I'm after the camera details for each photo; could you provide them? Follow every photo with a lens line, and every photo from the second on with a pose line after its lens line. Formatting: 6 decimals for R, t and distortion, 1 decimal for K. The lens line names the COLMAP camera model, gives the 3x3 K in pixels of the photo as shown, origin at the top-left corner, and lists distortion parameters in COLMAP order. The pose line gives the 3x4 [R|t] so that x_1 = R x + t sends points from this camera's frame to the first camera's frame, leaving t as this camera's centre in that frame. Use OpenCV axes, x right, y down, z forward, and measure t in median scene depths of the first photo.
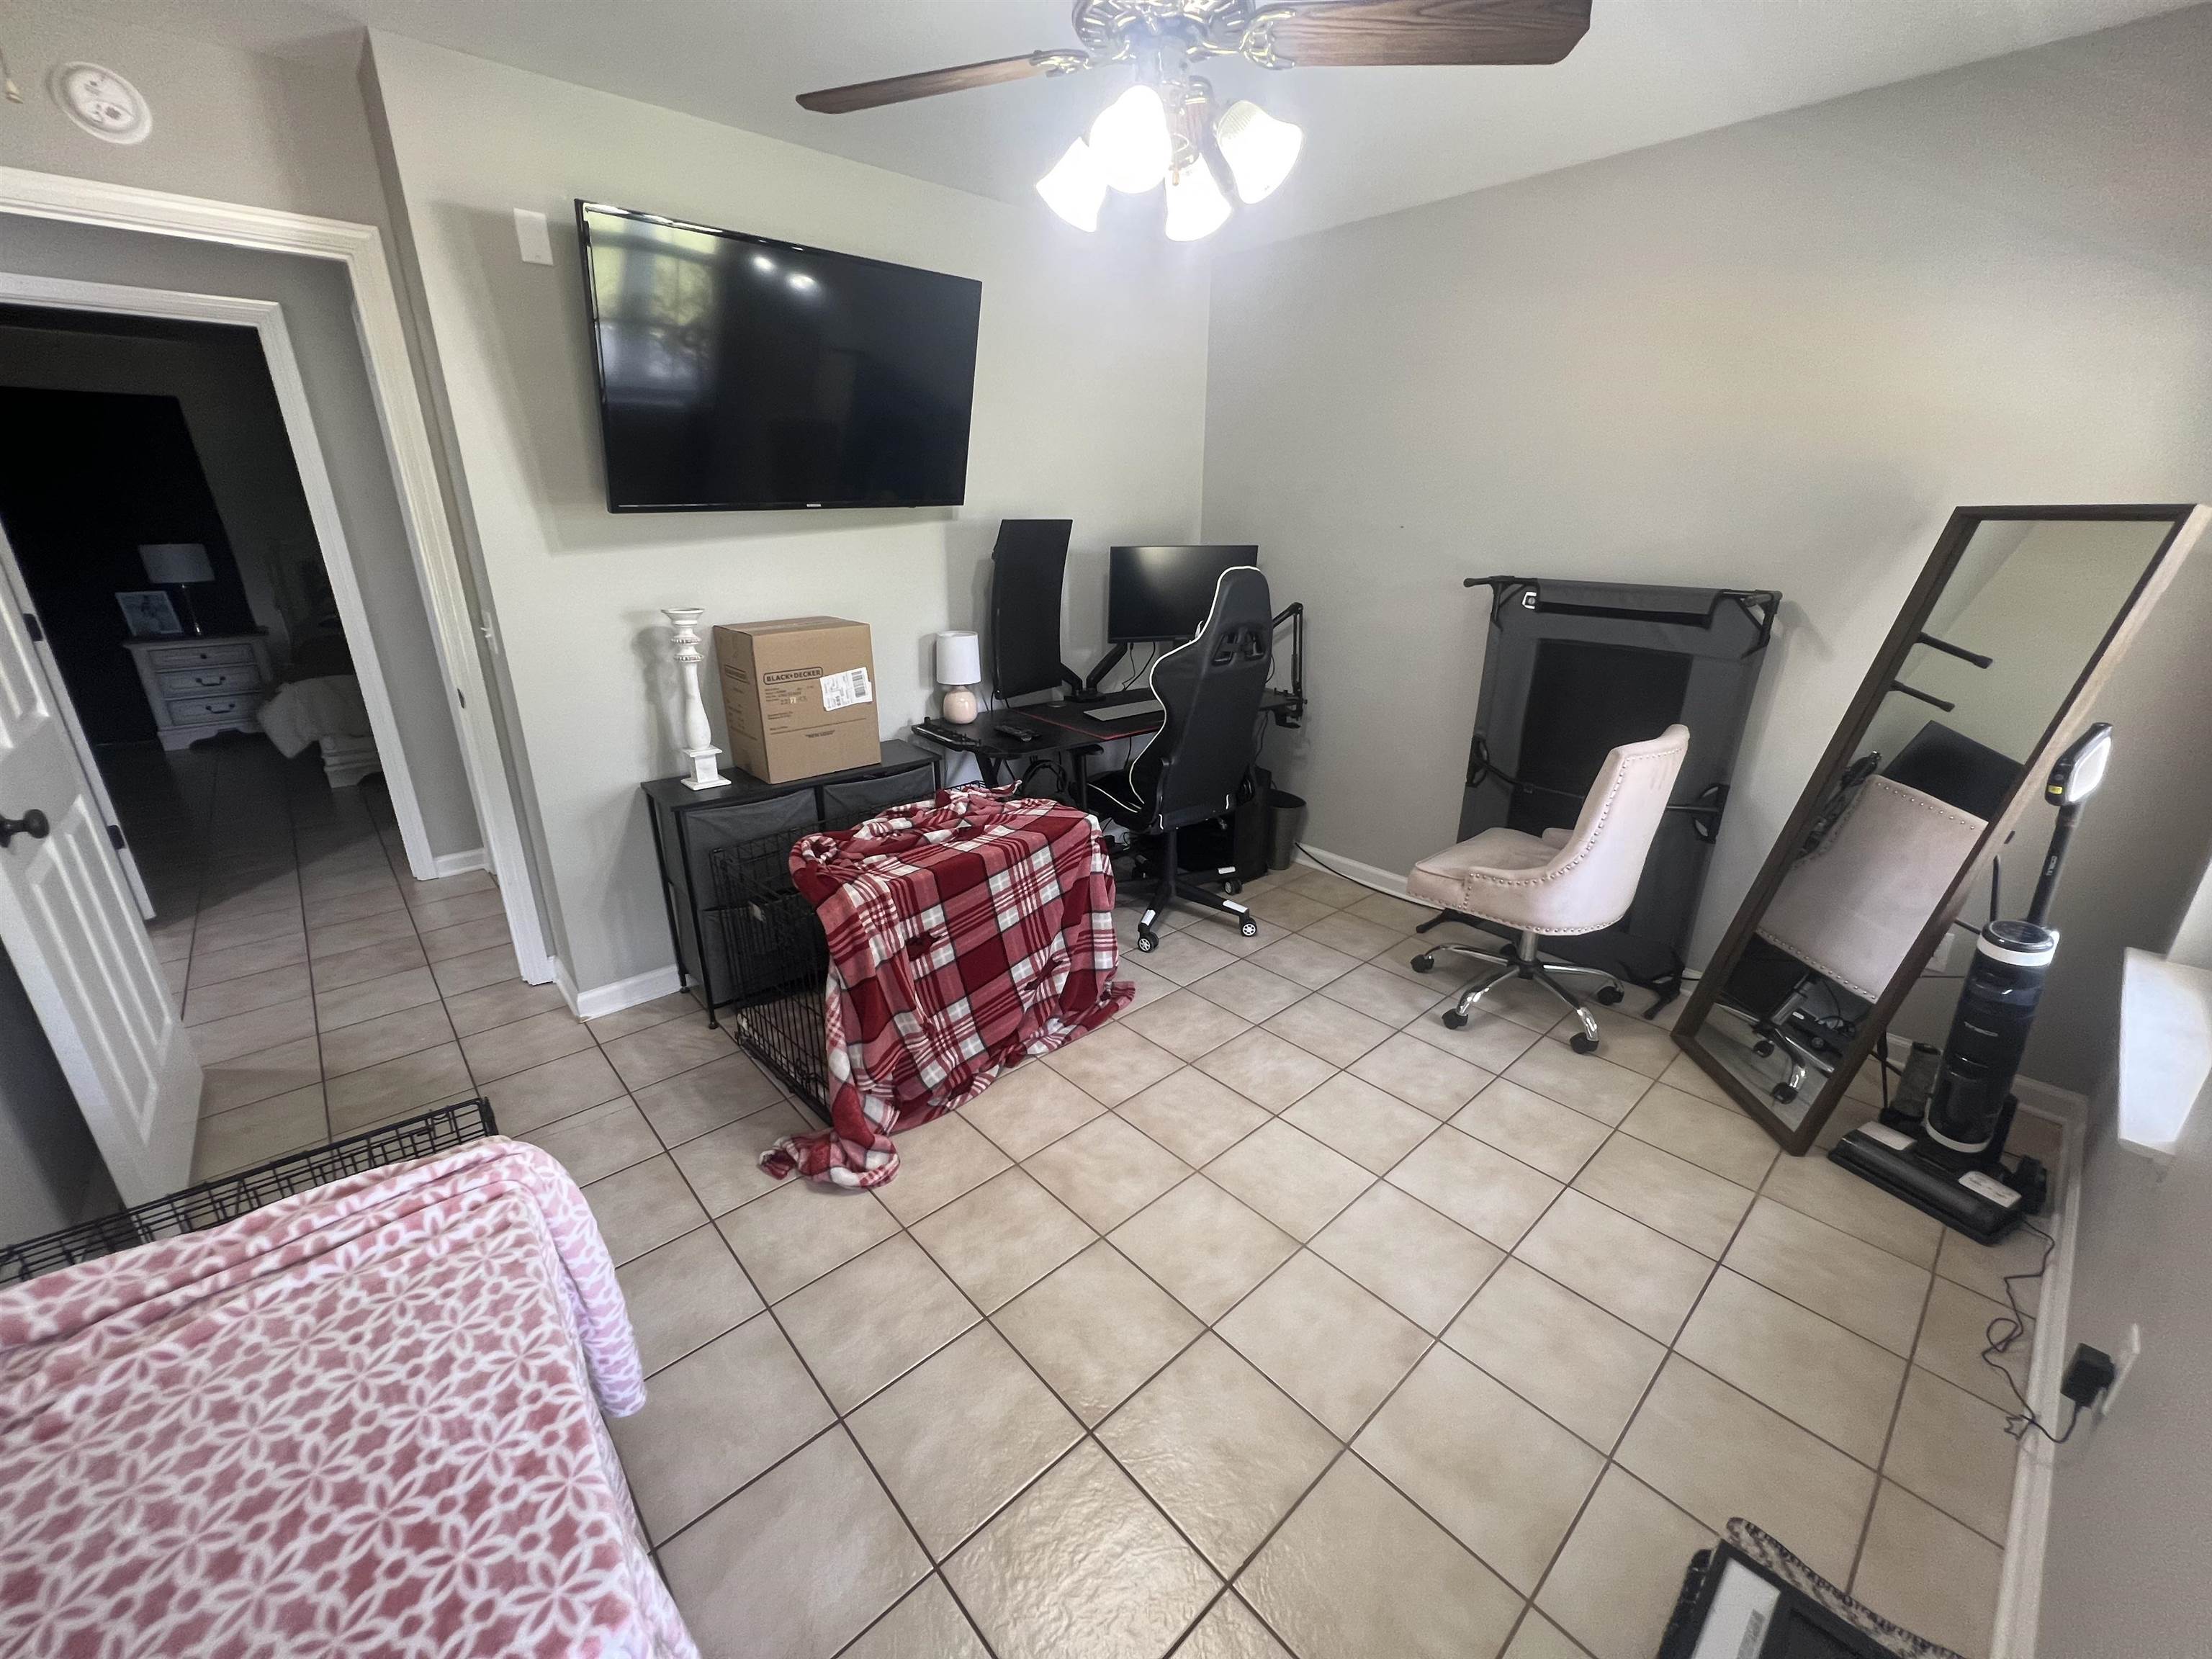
lens RADIAL K [[889.1, 0, 1100.0], [0, 889.1, 830.3], [0, 0, 1]] dist [0.002726, -0.000956]
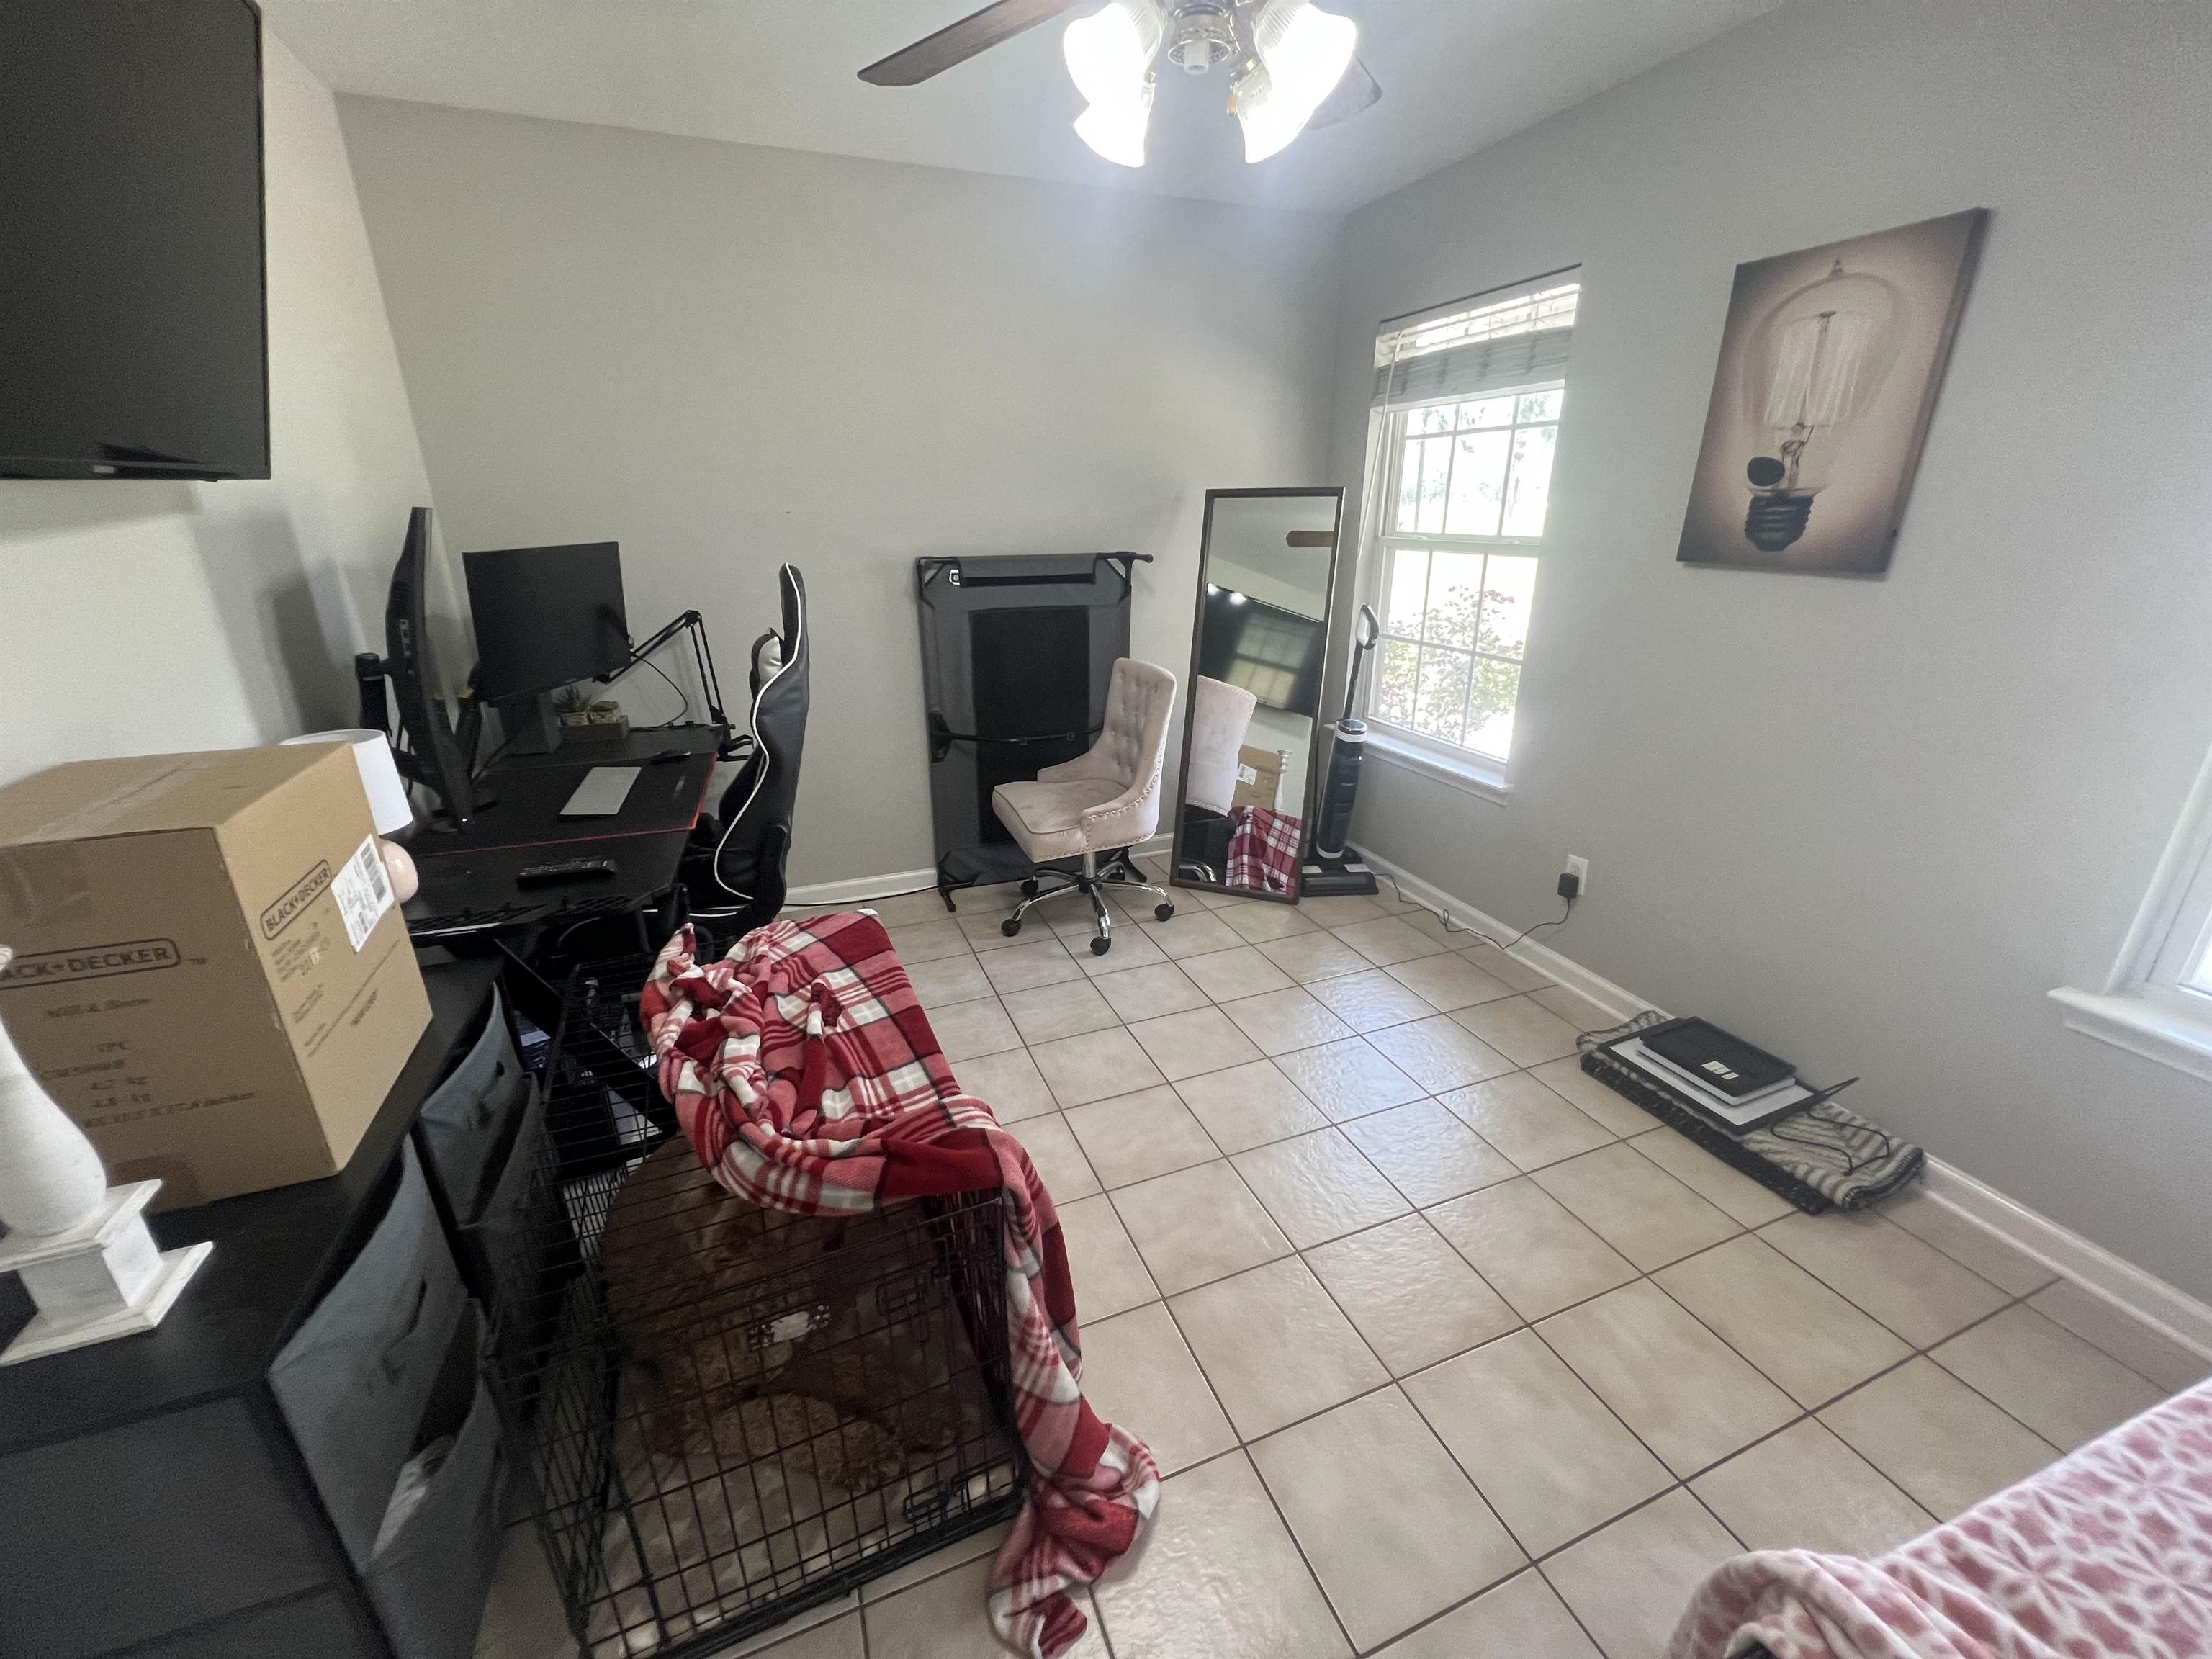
lens RADIAL K [[889.1, 0, 1100.0], [0, 889.1, 828.6], [0, 0, 1]] dist [0.002726, -0.000956]
pose [[0.351730, -0.328187, 0.876687, -0.571360], [0.324328, 0.921247, 0.214746, -0.175801], [-0.878121, 0.208801, 0.430471, 0.515591]]
